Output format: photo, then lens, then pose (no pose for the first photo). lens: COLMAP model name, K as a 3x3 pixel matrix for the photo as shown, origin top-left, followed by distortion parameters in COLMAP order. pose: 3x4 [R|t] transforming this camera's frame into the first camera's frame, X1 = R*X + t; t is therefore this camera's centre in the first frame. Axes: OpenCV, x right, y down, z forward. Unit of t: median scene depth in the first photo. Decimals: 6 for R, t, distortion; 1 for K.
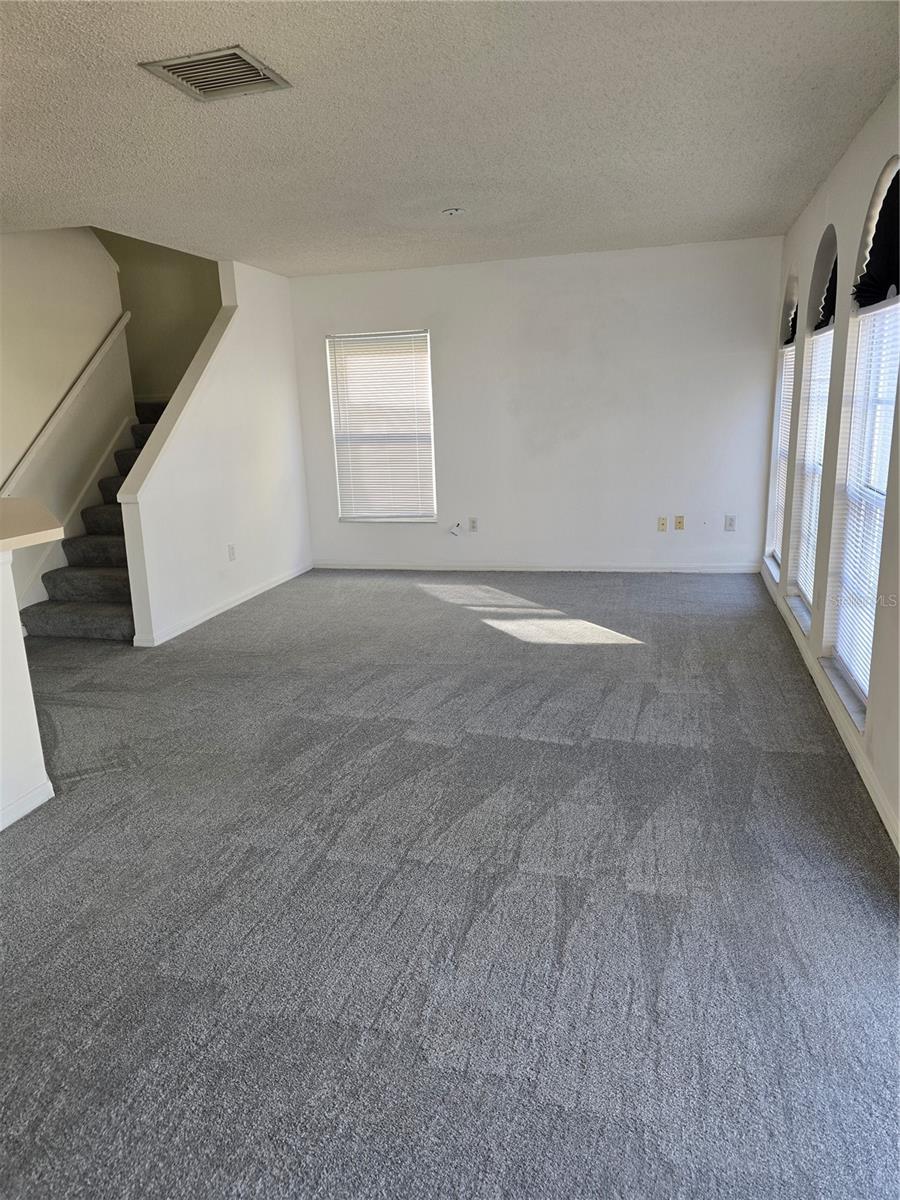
lens RADIAL K [[806.0, 0, 449.3], [0, 806.0, 596.4], [0, 0, 1]] dist [0.052542, -0.013685]
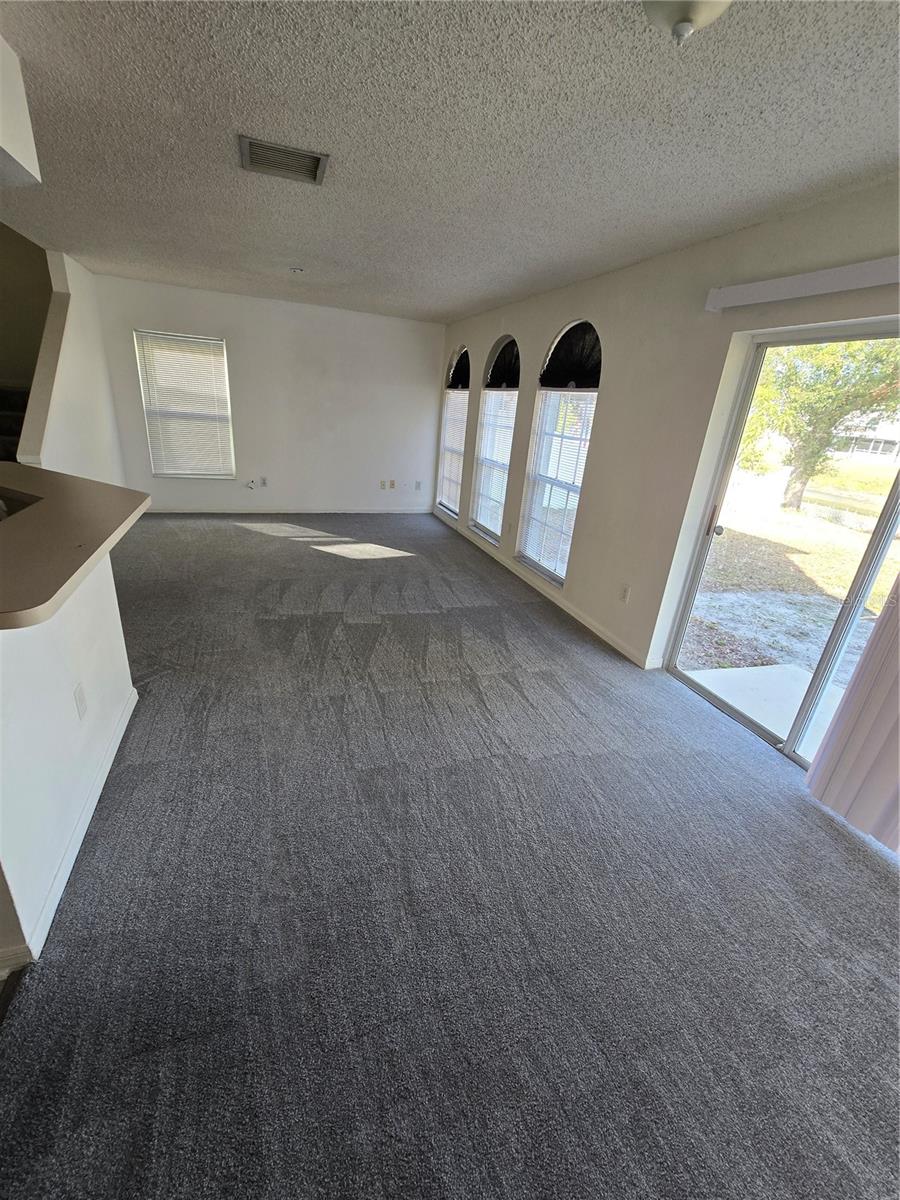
lens RADIAL K [[489.6, 0, 447.8], [0, 489.6, 602.6], [0, 0, 1]] dist [0.000541, 0.000175]
pose [[0.816311, -0.118172, 0.565395, -0.374277], [0.023401, 0.984811, 0.172046, -0.027441], [-0.577138, -0.127212, 0.806677, 0.057571]]
